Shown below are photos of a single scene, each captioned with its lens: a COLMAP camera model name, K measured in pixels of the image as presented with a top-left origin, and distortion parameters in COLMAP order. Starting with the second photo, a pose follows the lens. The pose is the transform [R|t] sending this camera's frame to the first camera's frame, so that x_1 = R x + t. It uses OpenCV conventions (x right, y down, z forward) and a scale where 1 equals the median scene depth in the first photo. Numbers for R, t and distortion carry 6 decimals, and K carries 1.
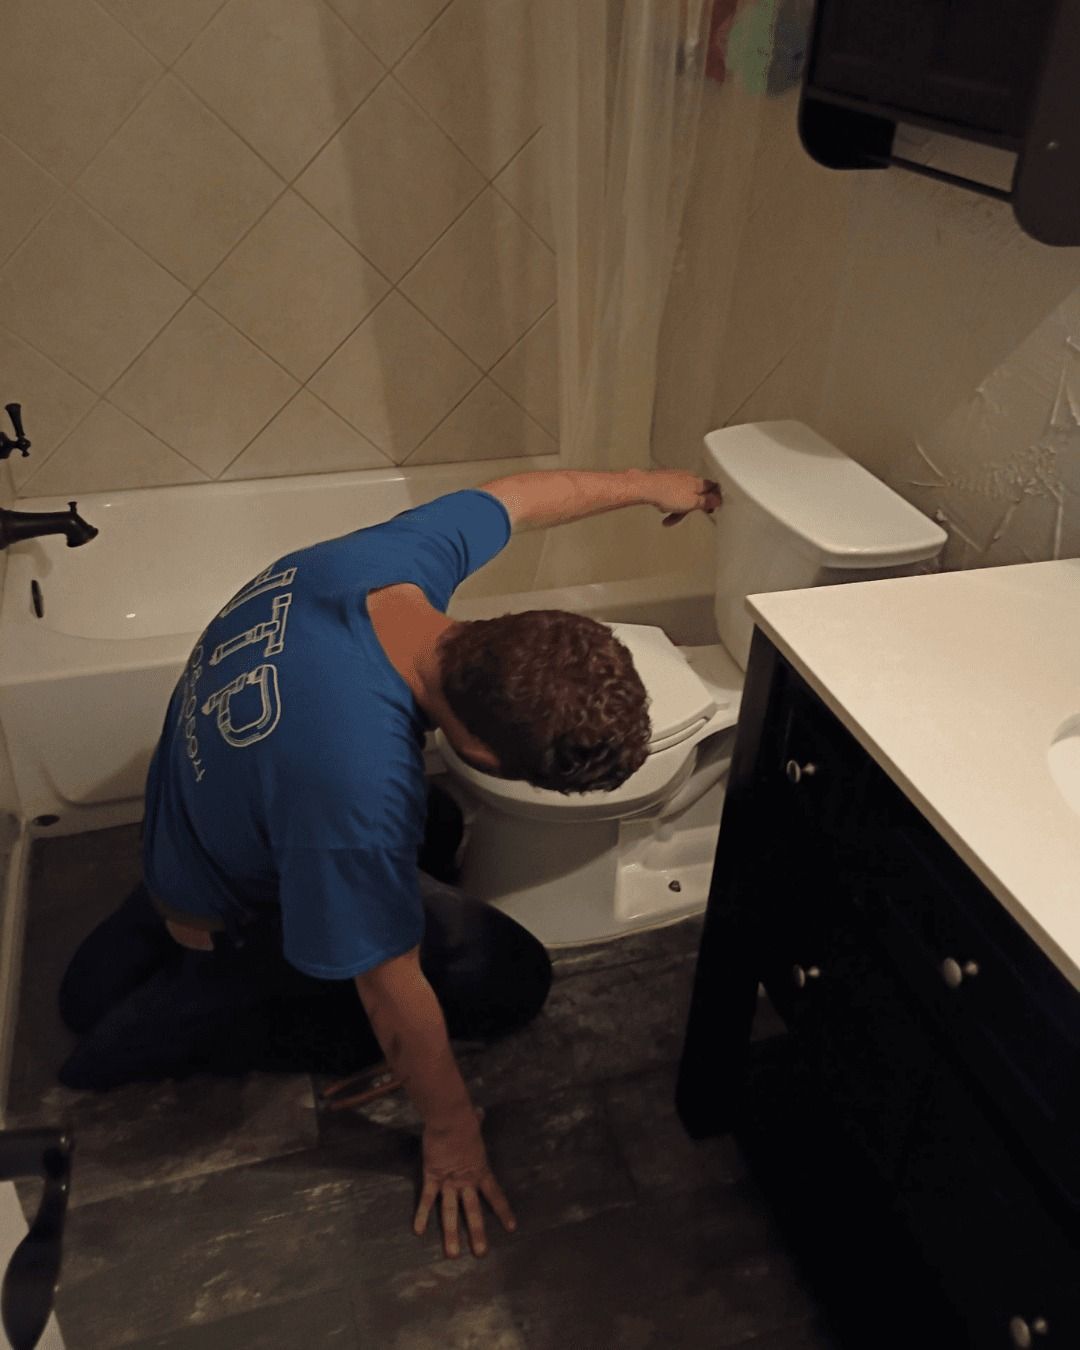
lens RADIAL K [[1112.2, 0, 525.8], [0, 1112.2, 602.2], [0, 0, 1]] dist [0.065414, -0.006149]
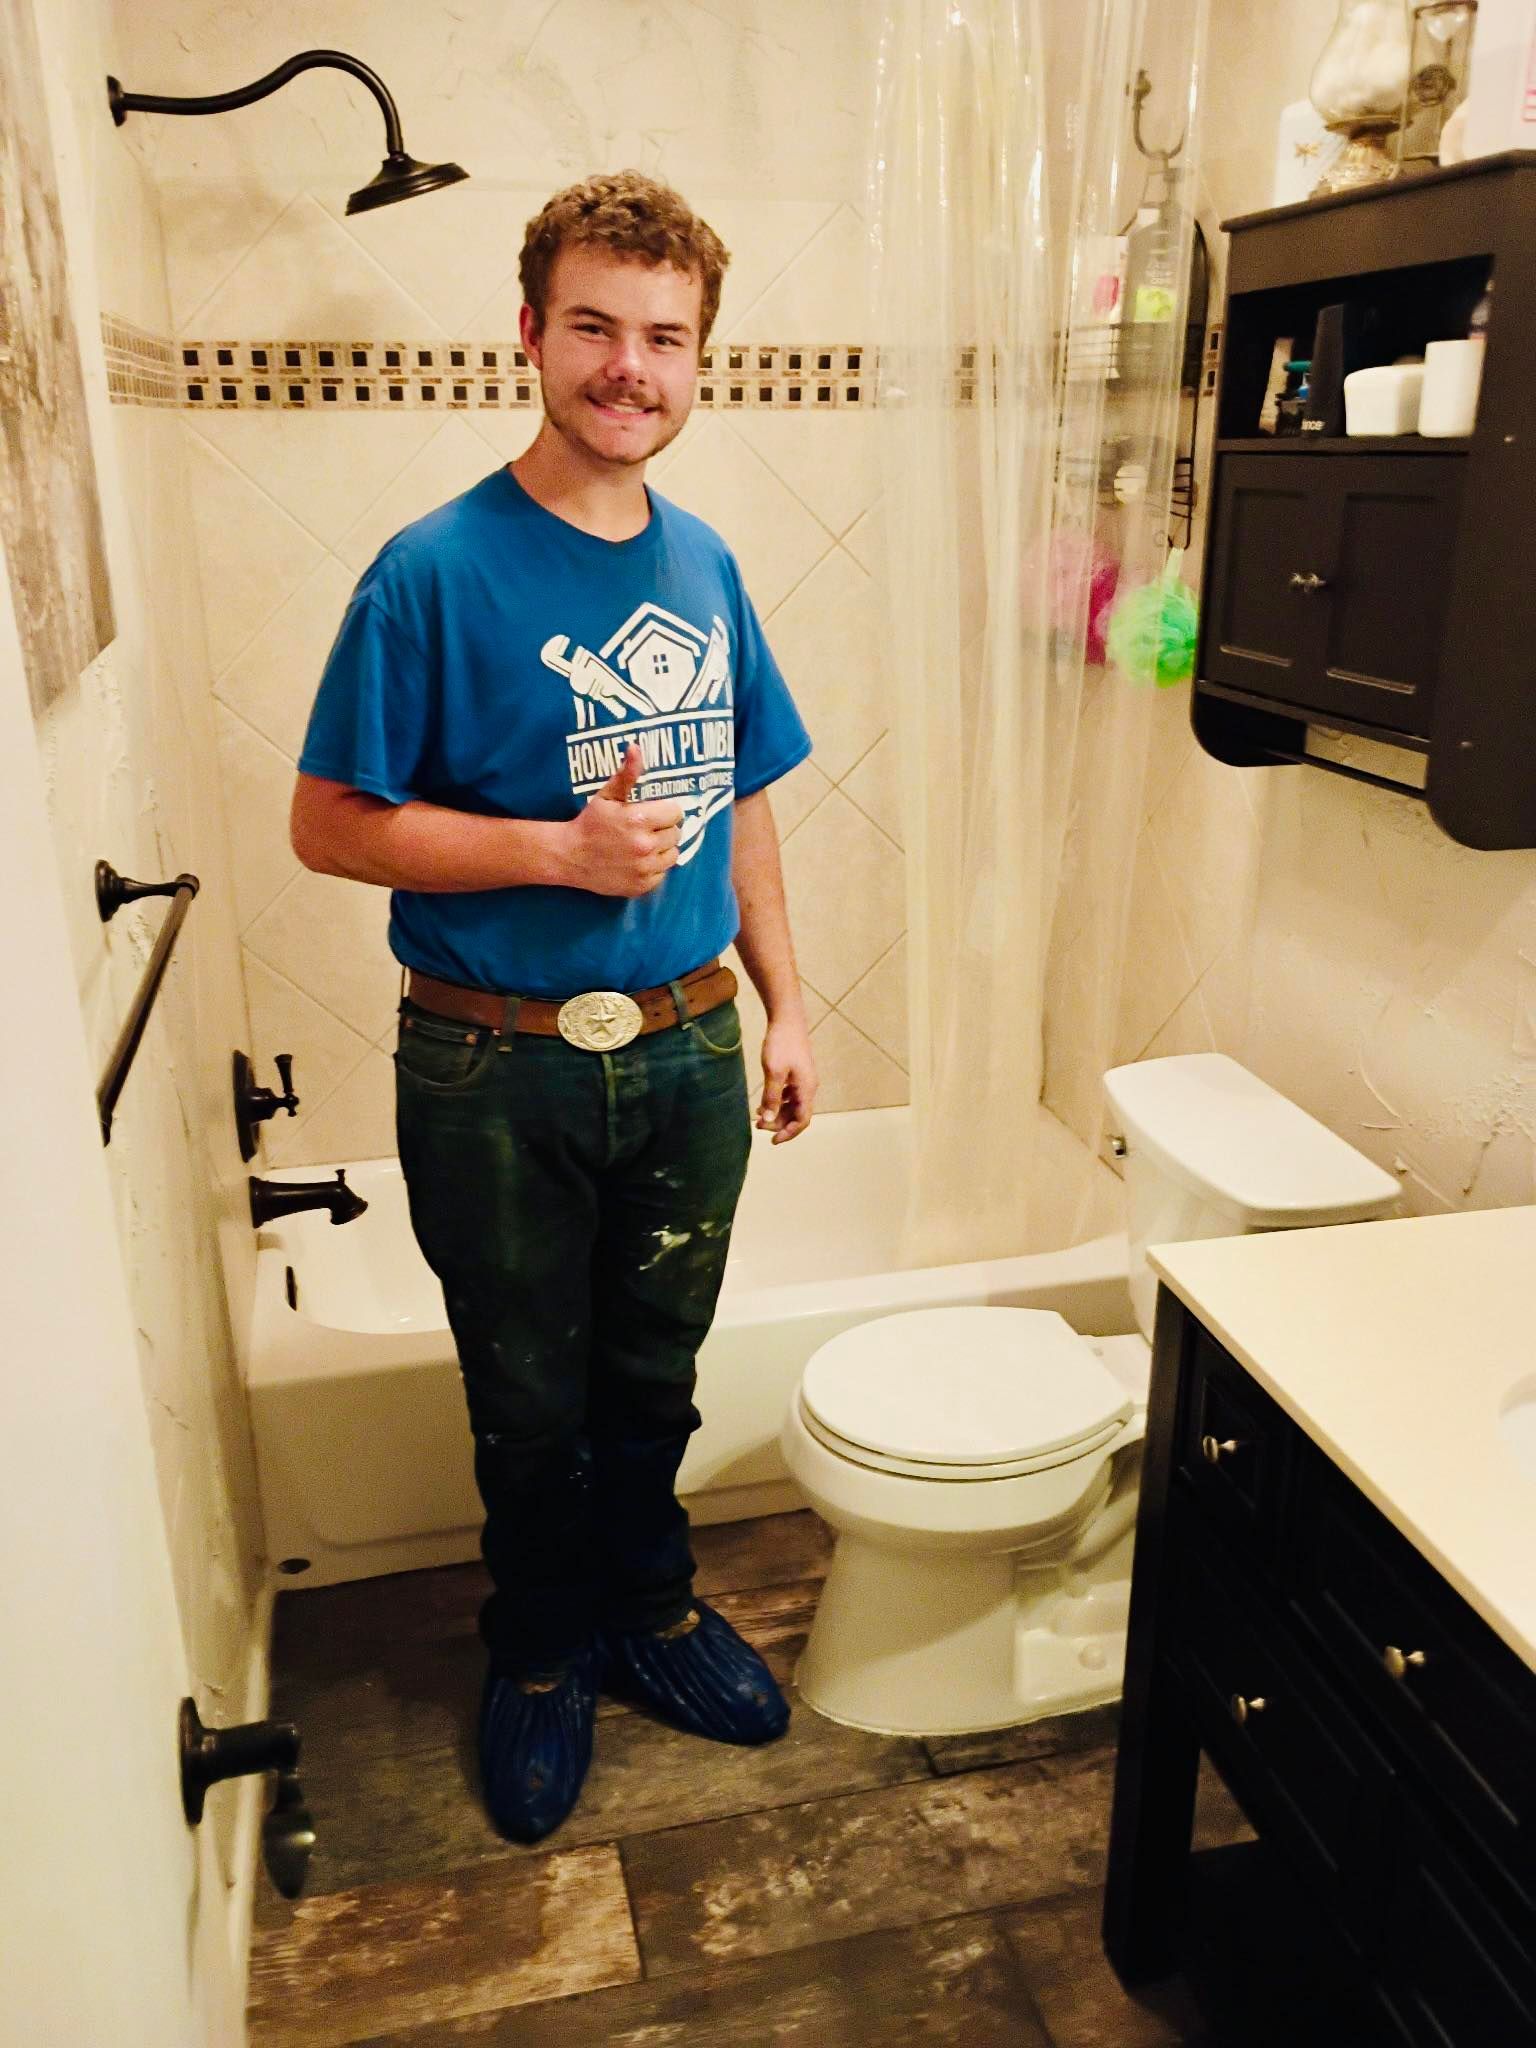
lens RADIAL K [[1657.6, 0, 768.0], [0, 1657.6, 1024.0], [0, 0, 1]] dist [0.073348, 0.001114]
pose [[0.997404, -0.021196, -0.068822, -0.000434], [0.006986, 0.979673, -0.200479, 0.064171], [0.071673, 0.199477, 0.977278, -0.239255]]
